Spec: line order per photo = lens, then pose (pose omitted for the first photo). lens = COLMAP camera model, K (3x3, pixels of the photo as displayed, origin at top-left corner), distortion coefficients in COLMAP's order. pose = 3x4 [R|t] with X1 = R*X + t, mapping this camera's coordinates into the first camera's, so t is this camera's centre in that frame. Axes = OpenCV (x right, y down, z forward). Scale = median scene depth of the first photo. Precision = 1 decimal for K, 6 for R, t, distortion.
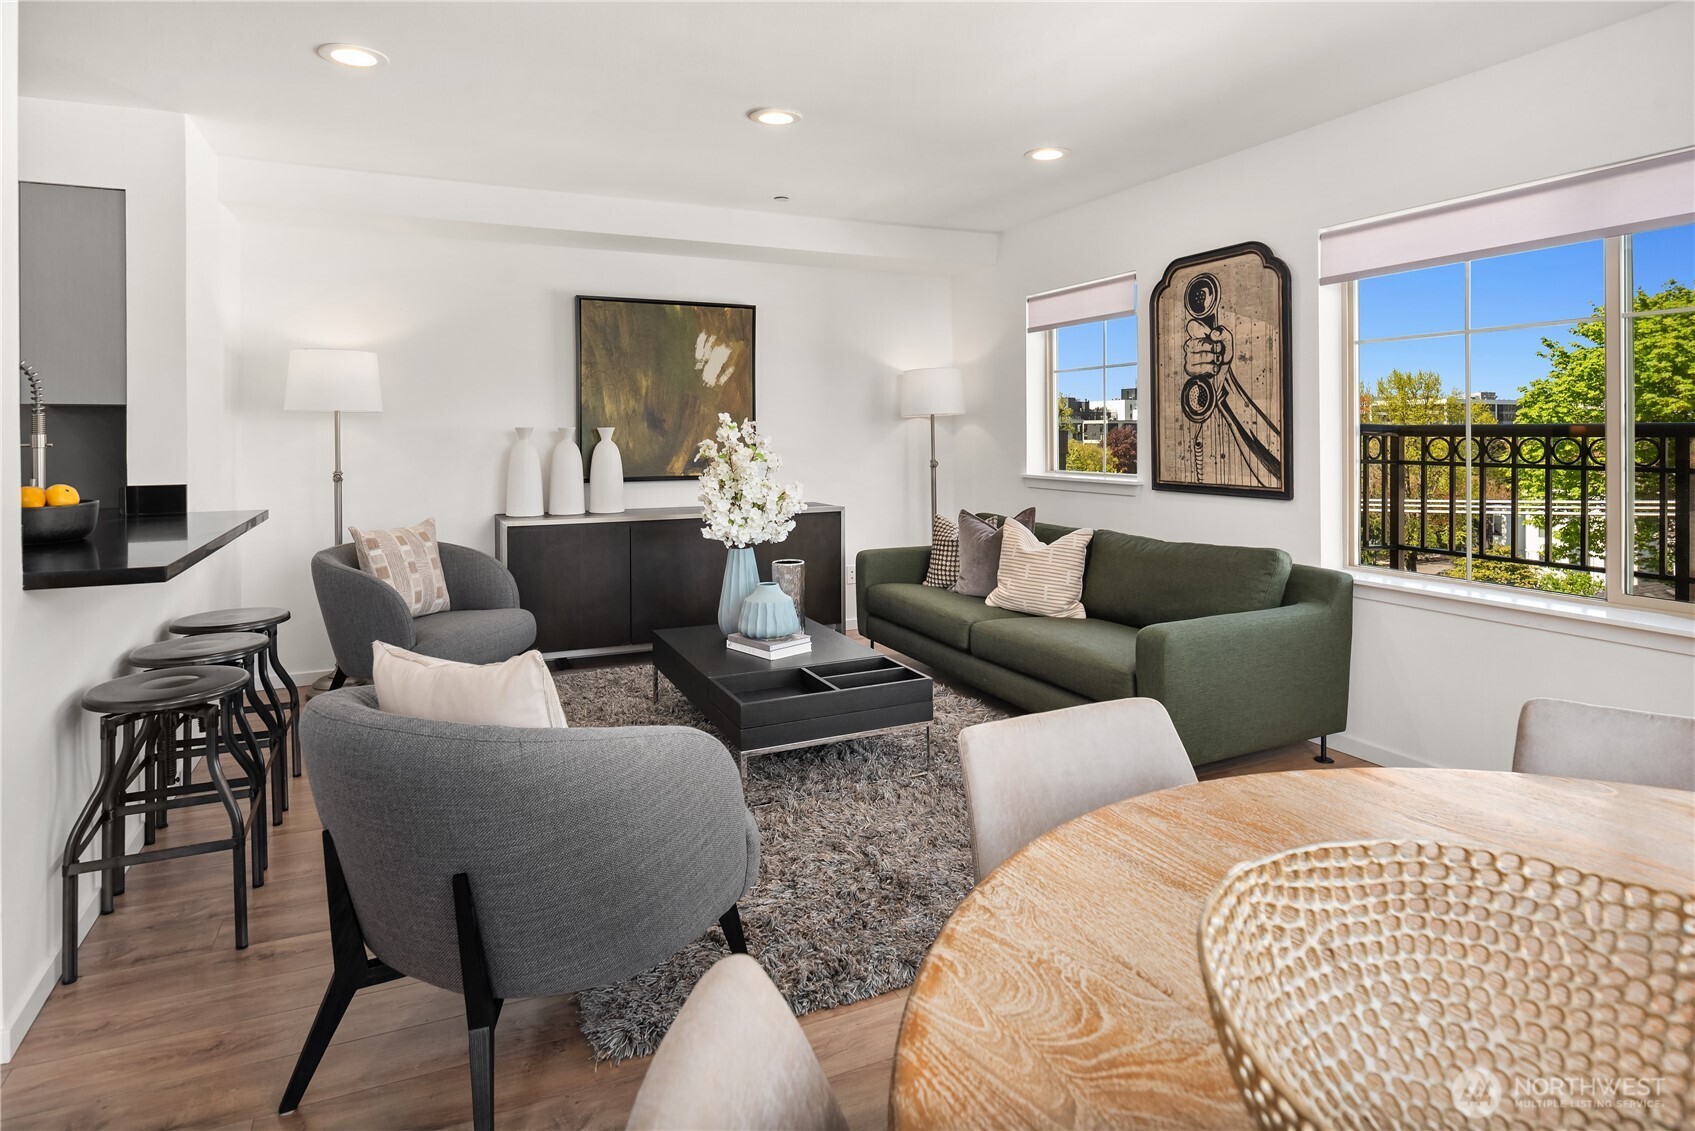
lens RADIAL K [[941.4, 0, 817.6], [0, 941.4, 448.7], [0, 0, 1]] dist [0.005832, -0.011966]
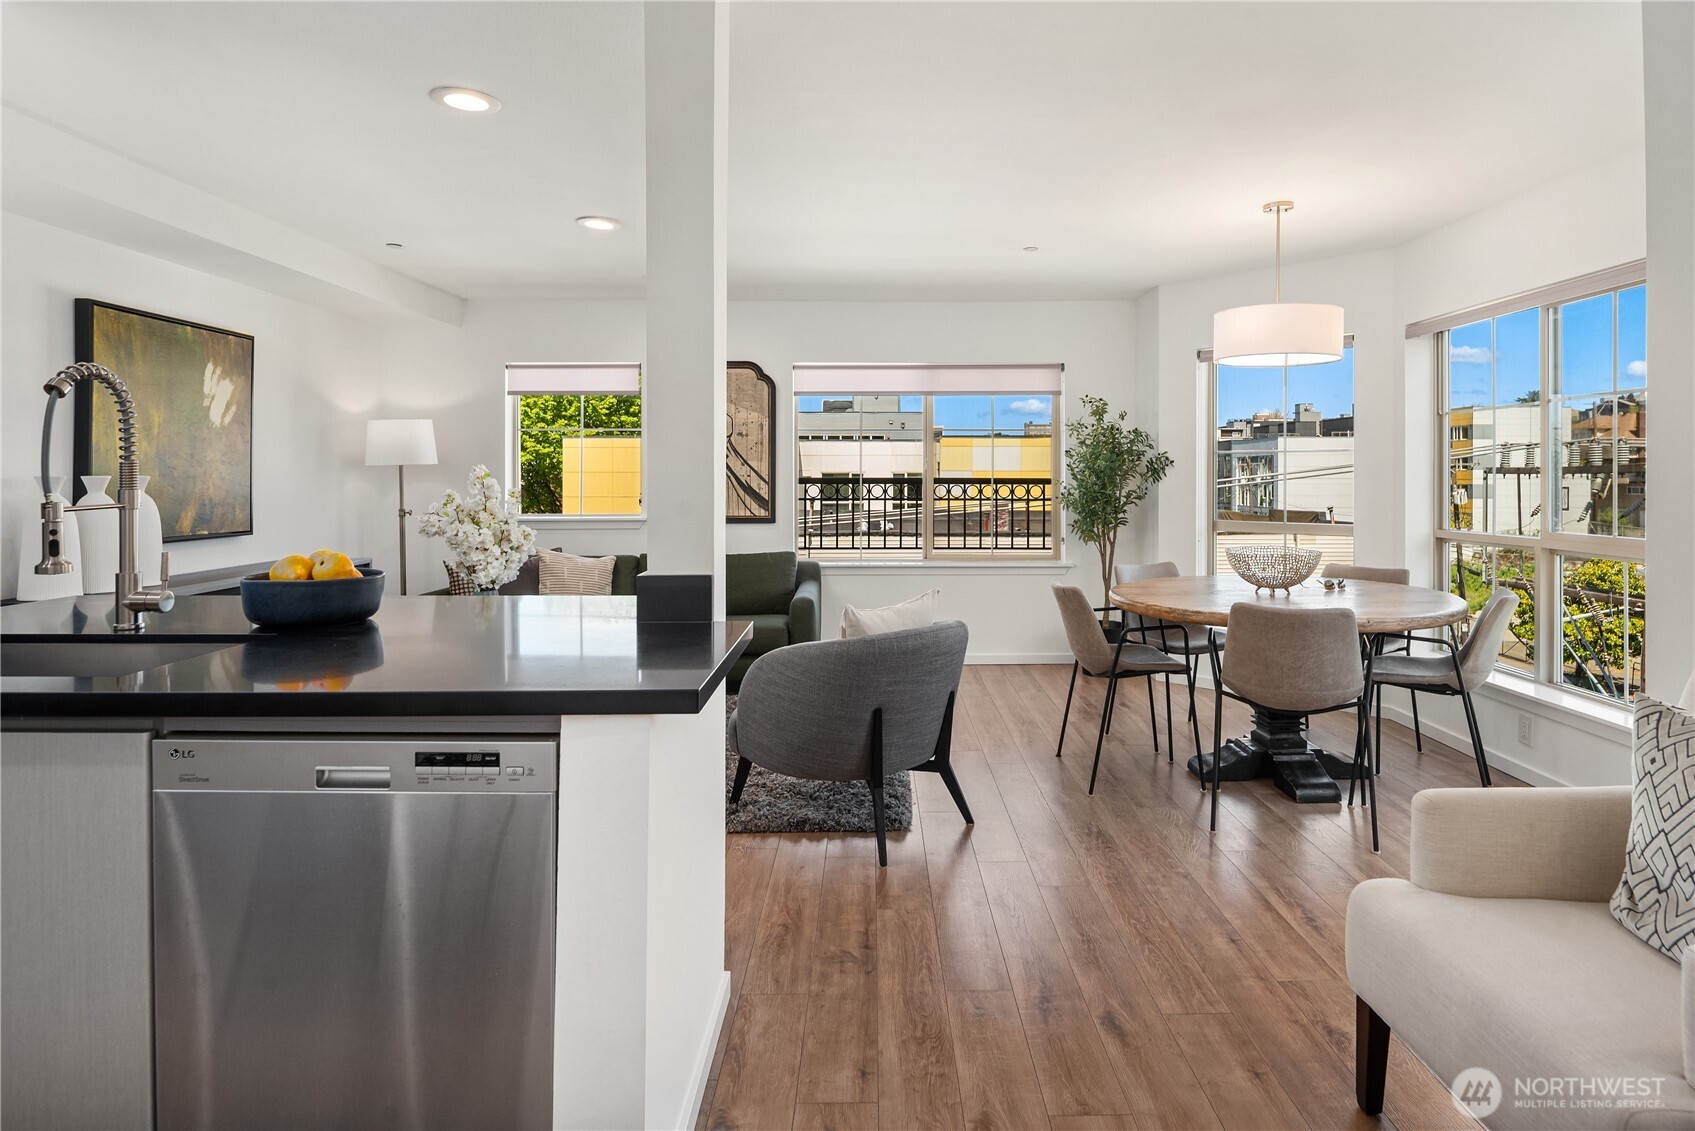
lens RADIAL K [[941.4, 0, 895.8], [0, 941.4, 479.3], [0, 0, 1]] dist [0.005832, -0.011966]
pose [[0.392851, 0.001005, 0.919601, -0.834230], [0.013522, 0.999885, -0.006870, -0.007424], [-0.919503, 0.015133, 0.392793, 0.146800]]
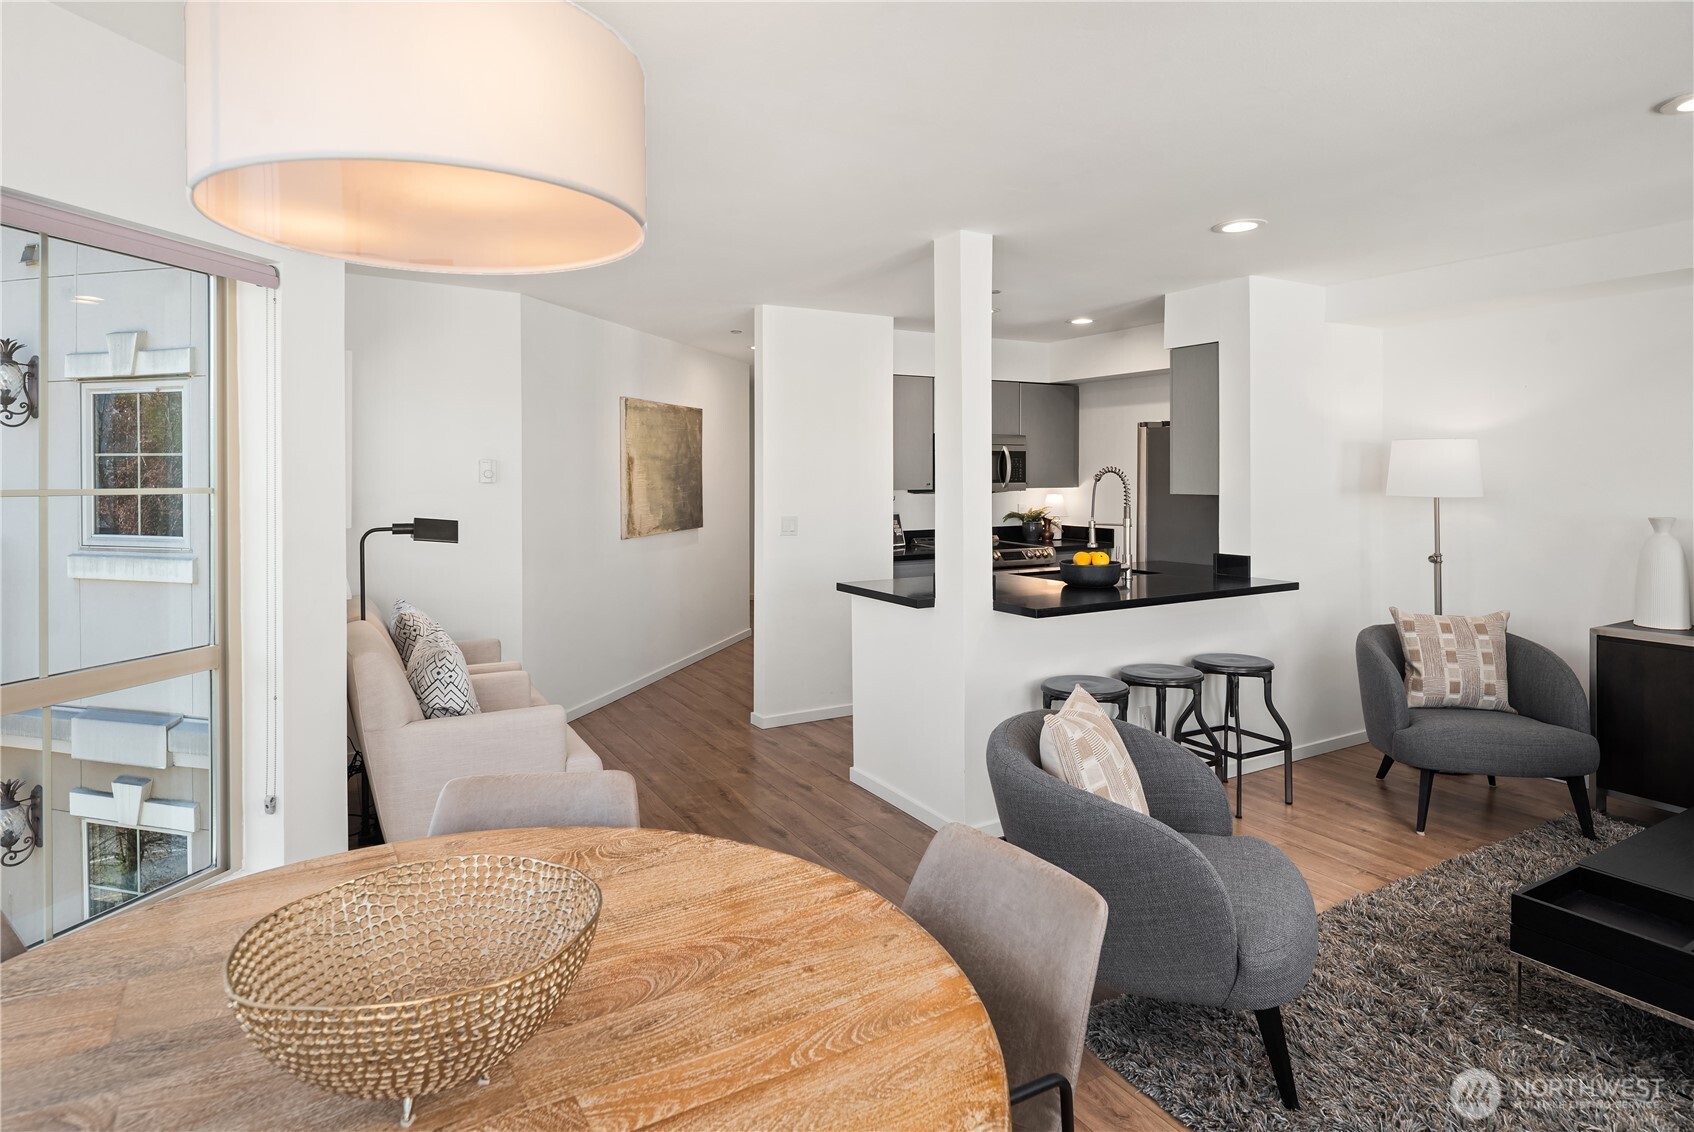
lens RADIAL K [[940.9, 0, 844.0], [0, 940.9, 477.9], [0, 0, 1]] dist [0.005832, -0.011966]
pose [[0.083942, 0.010265, -0.996418, 0.501426], [-0.015009, 0.999847, 0.009036, -0.062506], [0.996358, 0.014197, 0.084083, 0.266187]]
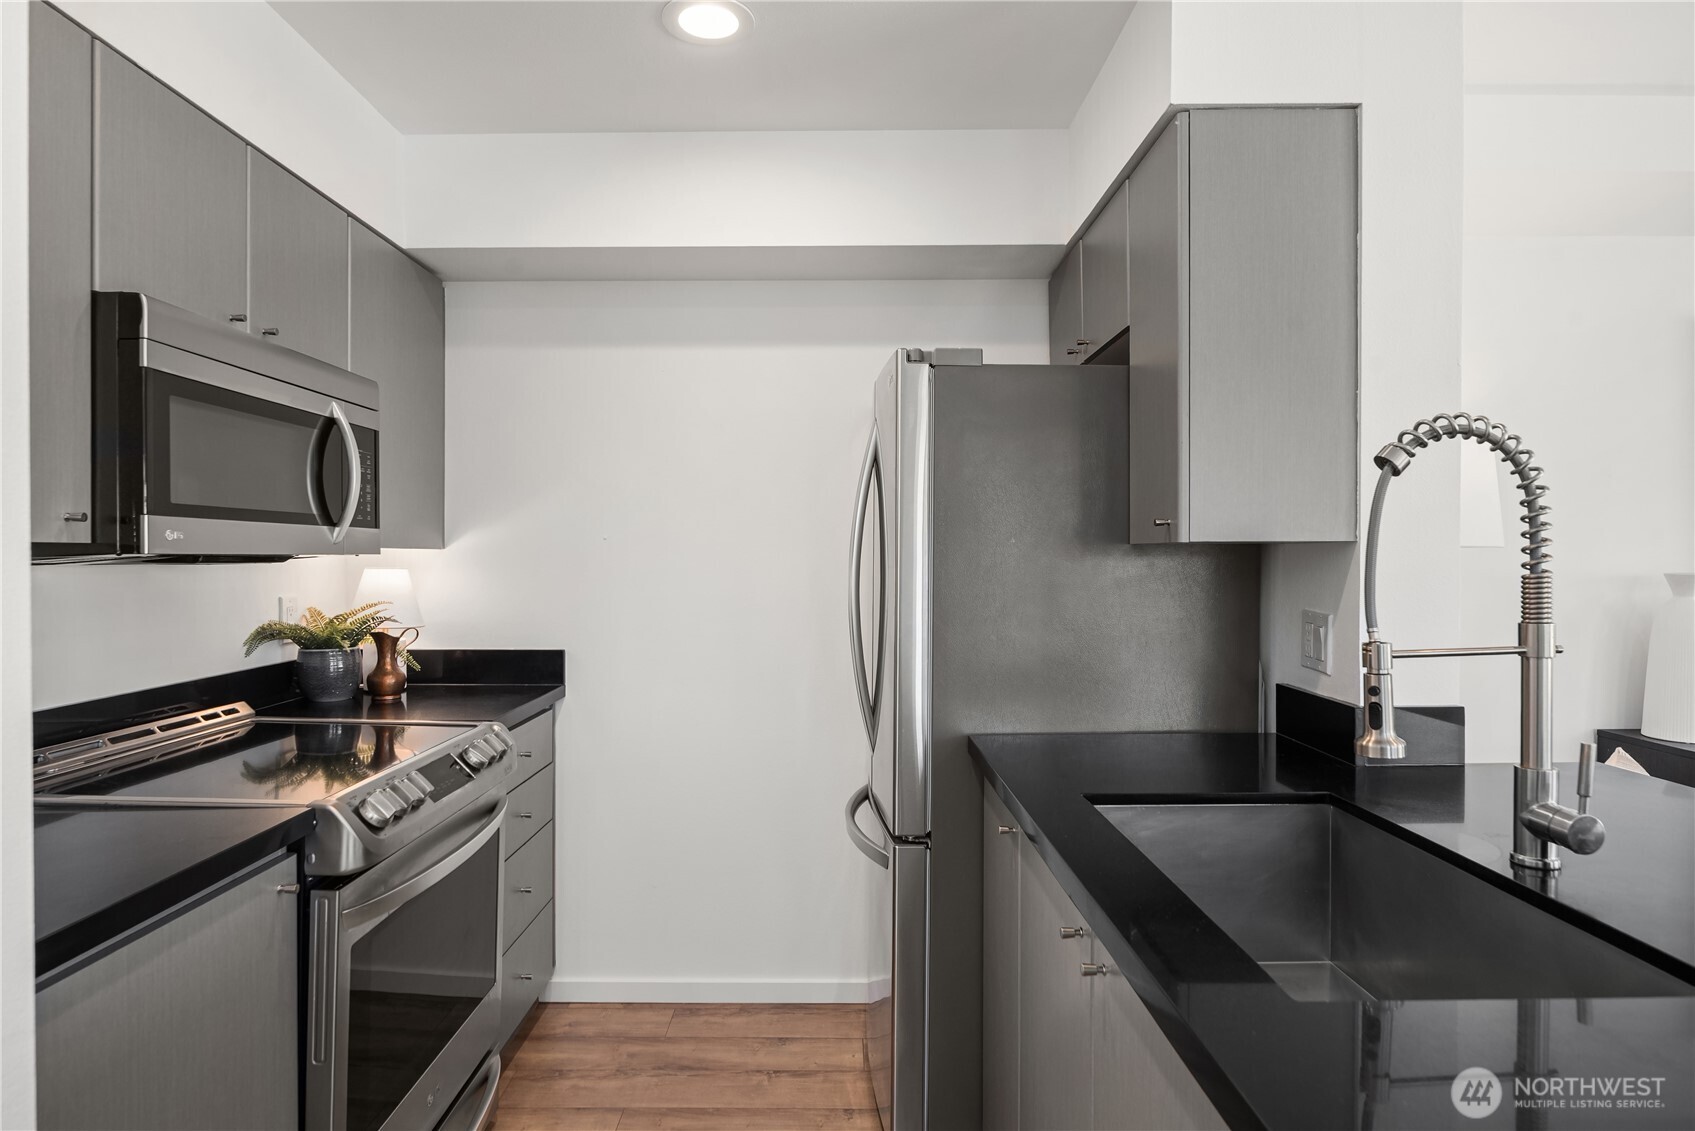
lens RADIAL K [[941.4, 0, 863.7], [0, 941.4, 570.5], [0, 0, 1]] dist [0.005832, -0.011966]
pose [[0.910971, 0.007027, -0.412411, -0.627118], [-0.006554, 0.999975, 0.002561, -0.024386], [0.412419, 0.000370, 0.910994, 0.350524]]
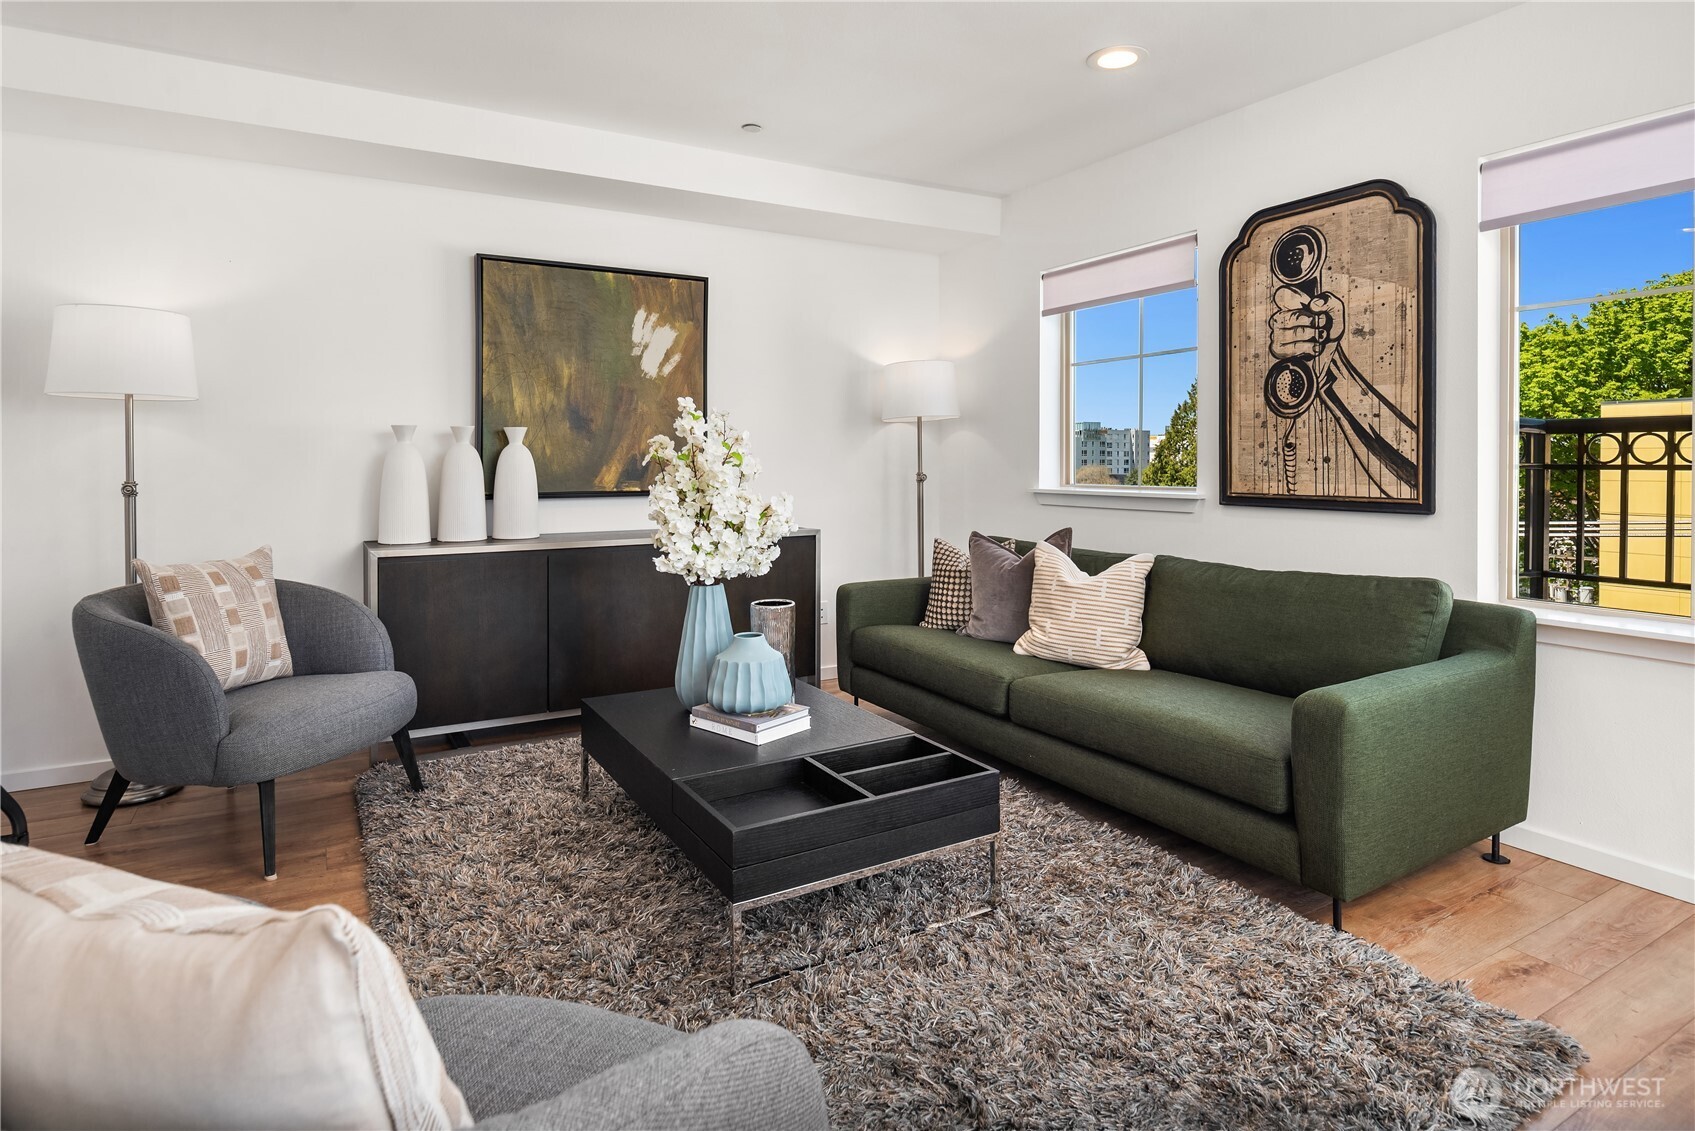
lens RADIAL K [[941.4, 0, 821.2], [0, 941.4, 475.9], [0, 0, 1]] dist [0.005832, -0.011966]
pose [[0.995516, -0.000208, 0.094590, -0.059631], [0.000131, 1.000000, 0.000828, 0.020135], [-0.094590, -0.000812, 0.995516, 0.256880]]
